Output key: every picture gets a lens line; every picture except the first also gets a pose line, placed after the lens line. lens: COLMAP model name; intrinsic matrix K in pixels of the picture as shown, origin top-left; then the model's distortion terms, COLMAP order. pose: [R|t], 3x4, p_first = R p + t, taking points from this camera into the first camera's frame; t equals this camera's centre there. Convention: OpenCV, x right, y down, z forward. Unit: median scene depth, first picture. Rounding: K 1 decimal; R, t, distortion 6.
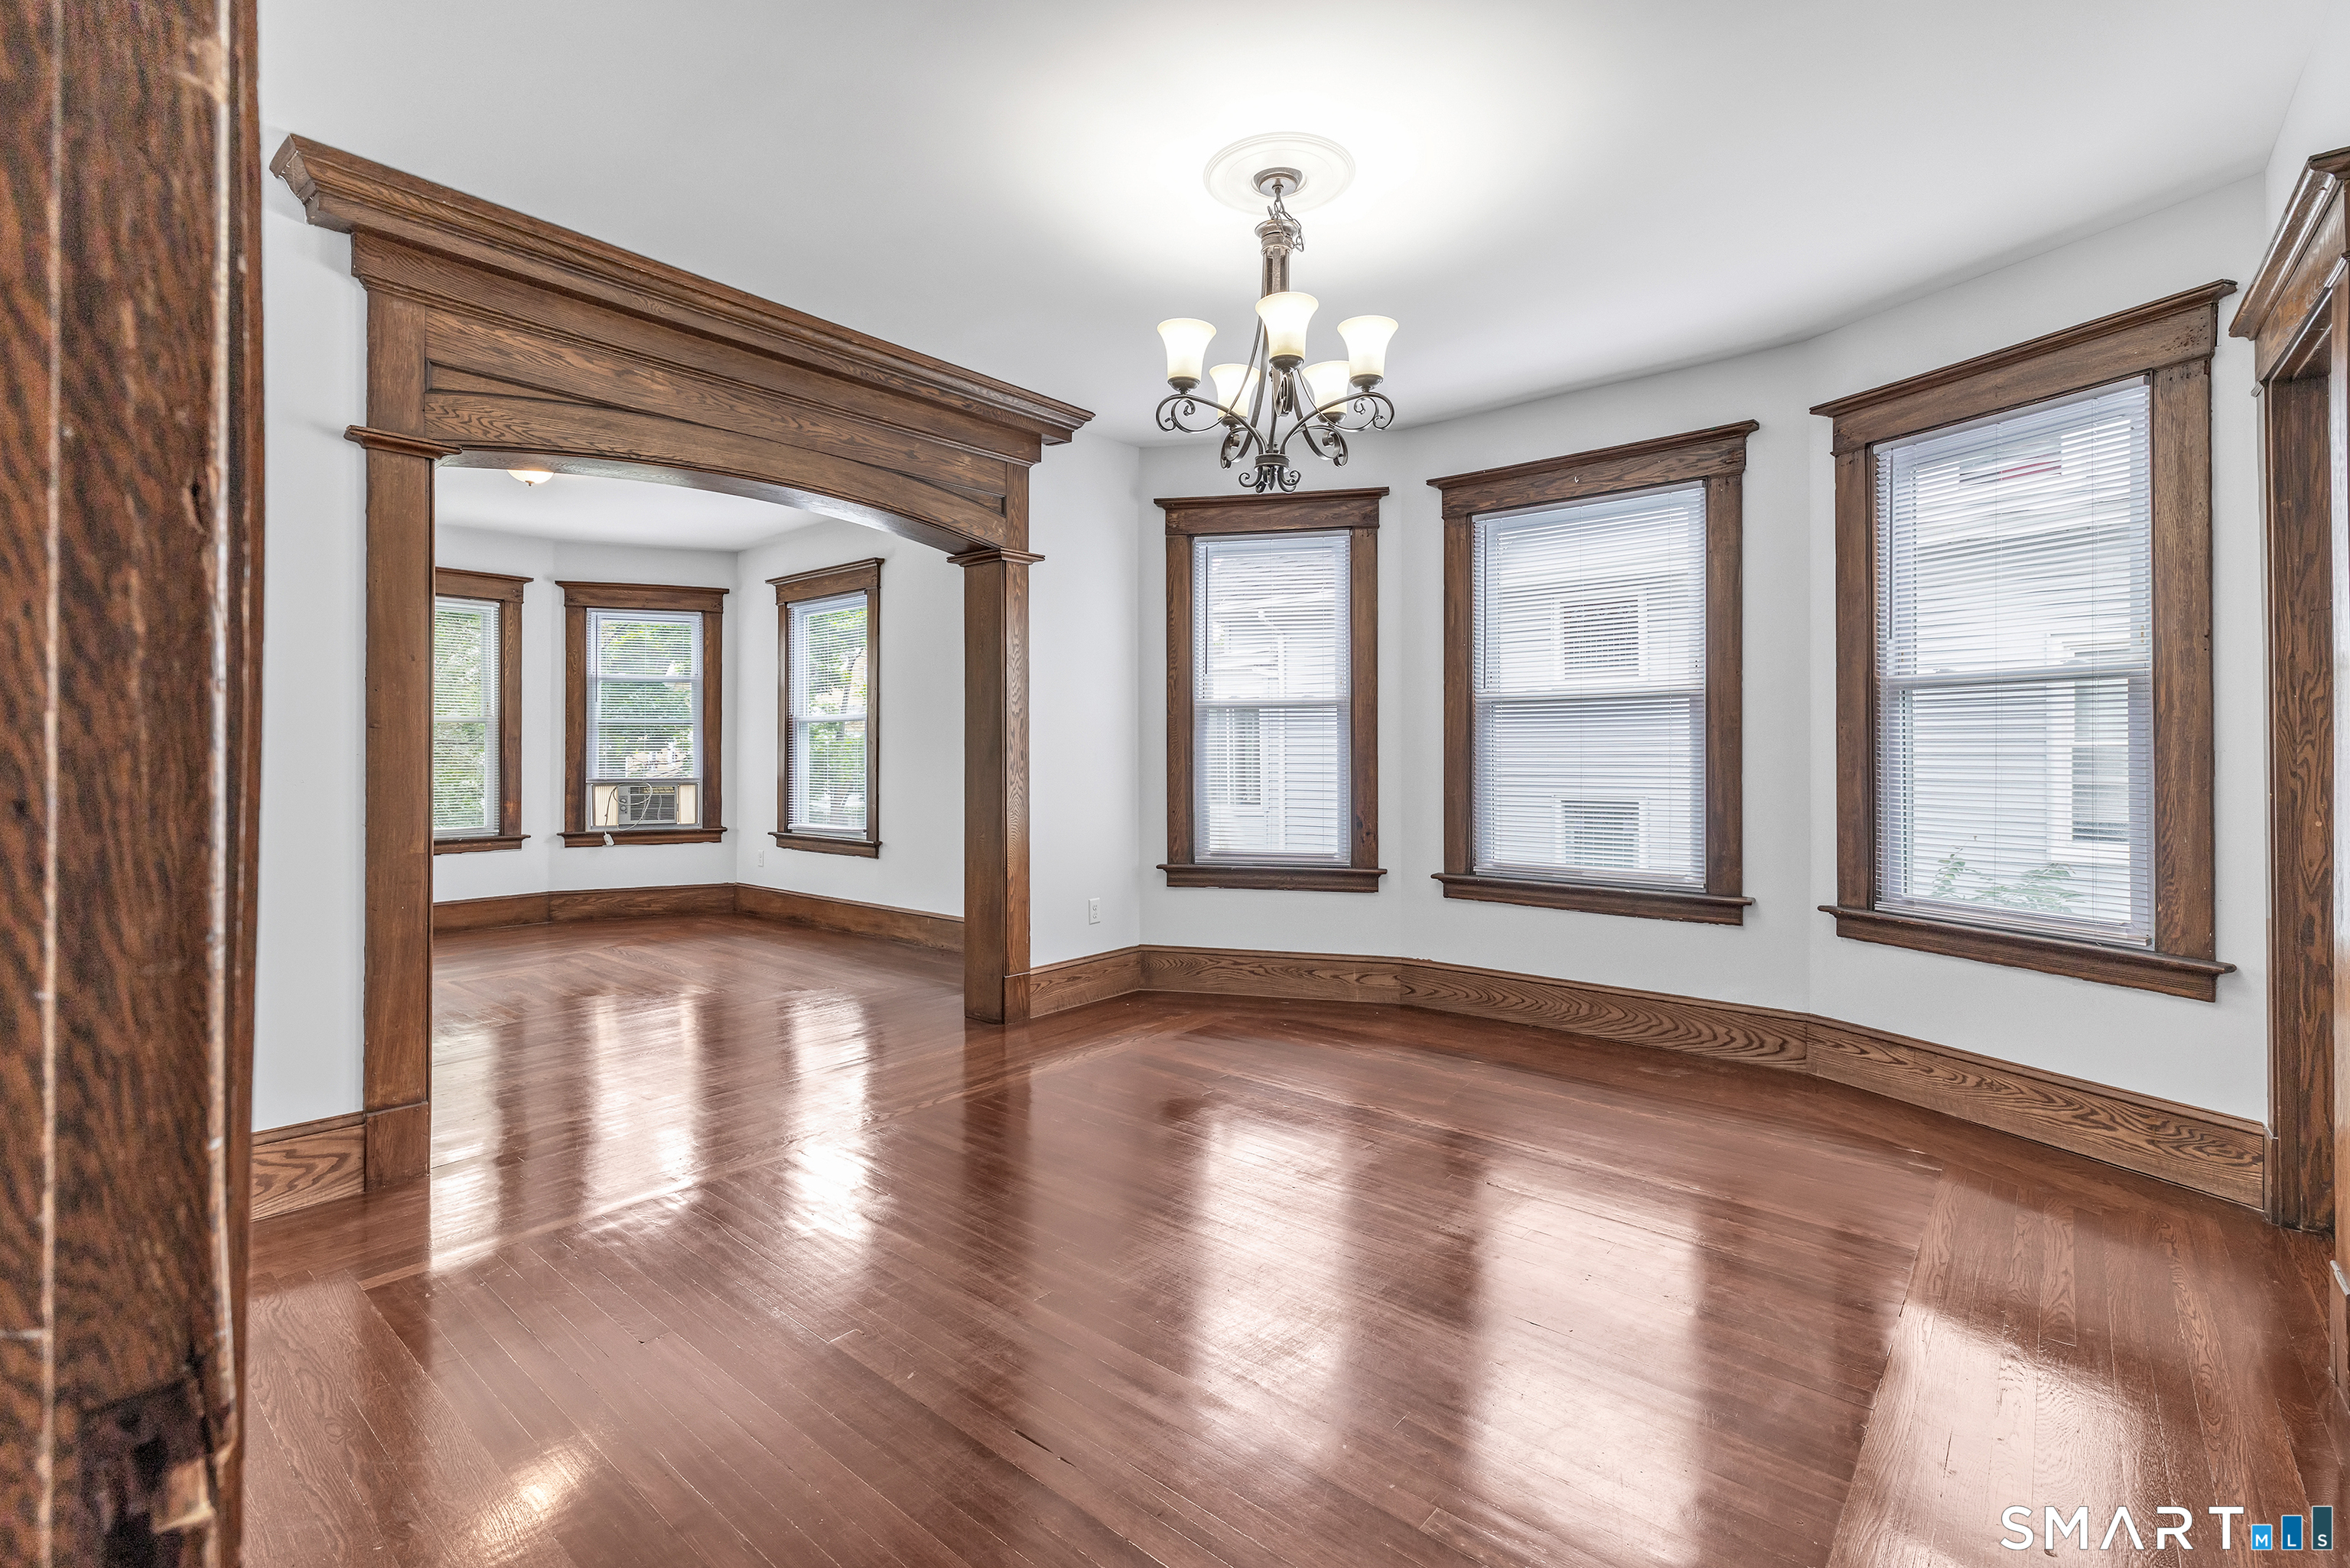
lens RADIAL K [[1055.6, 0, 1169.7], [0, 1055.6, 745.5], [0, 0, 1]] dist [-0.002546, 0.001548]
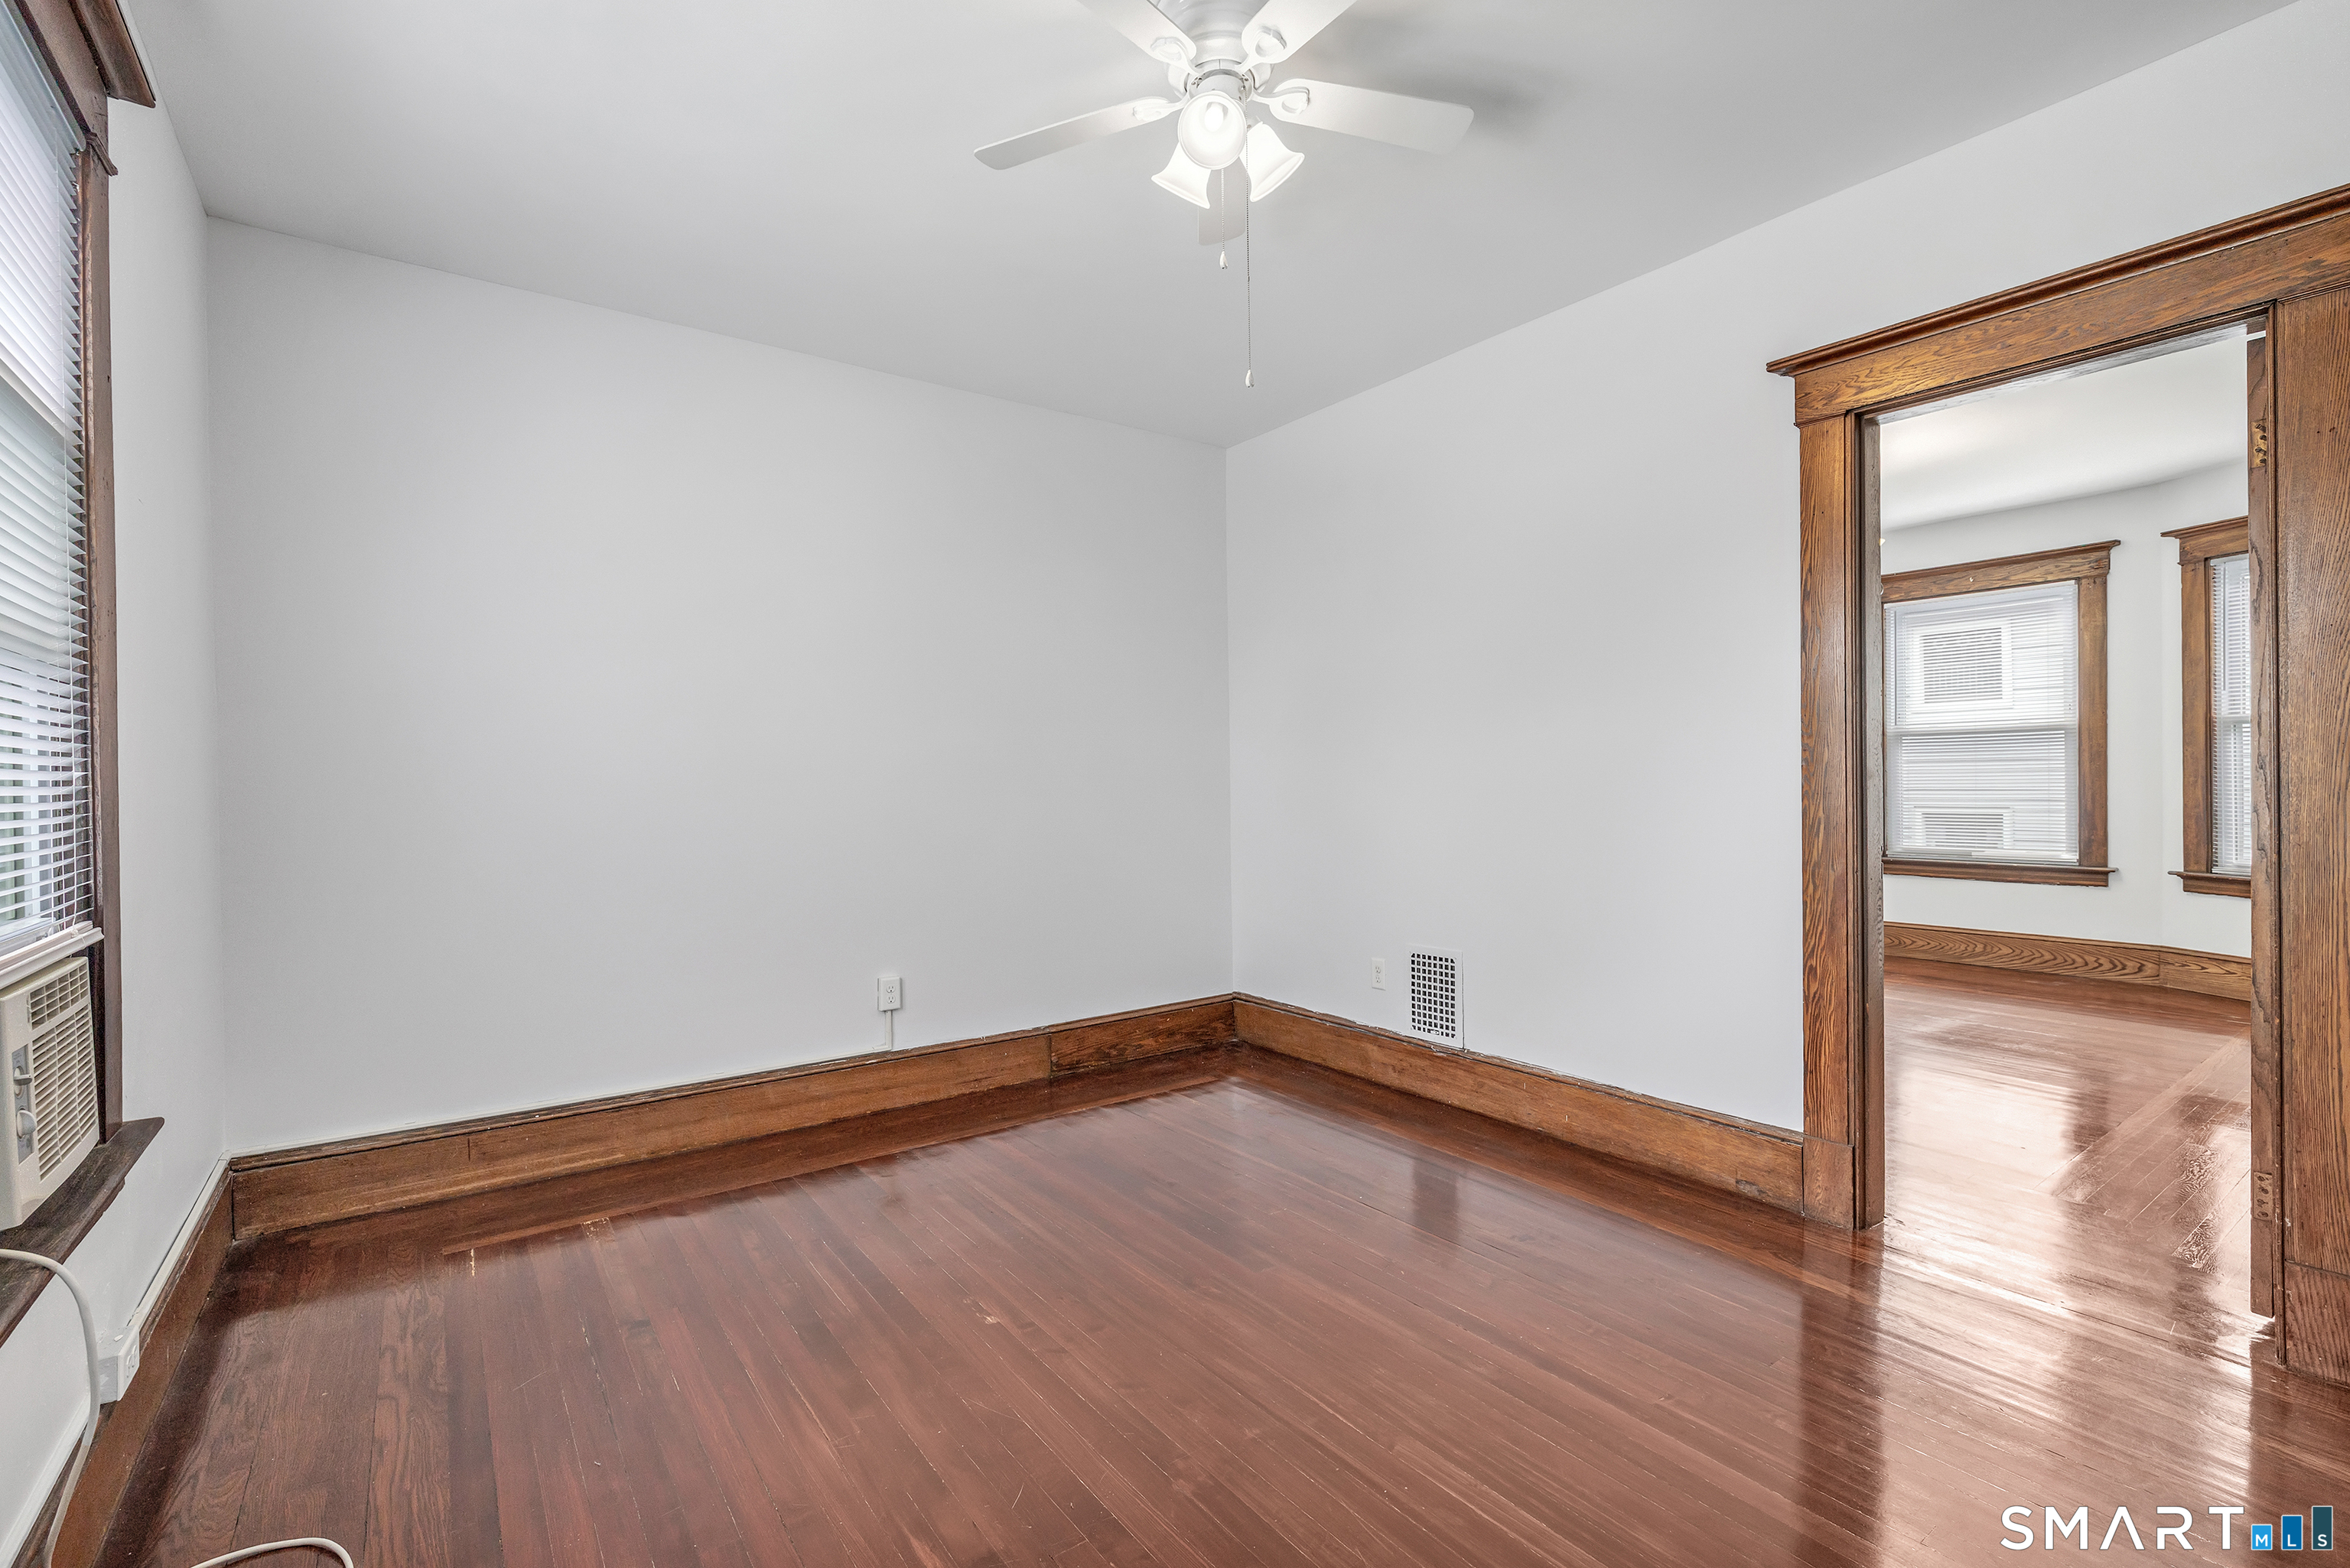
lens RADIAL K [[1049.8, 0, 1180.5], [0, 1049.8, 784.7], [0, 0, 1]] dist [-0.002797, 0.002991]
pose [[0.972556, -0.005556, -0.232601, -0.363888], [0.007030, 0.999960, 0.005508, 0.012659], [0.232561, -0.006992, 0.972557, -0.704567]]
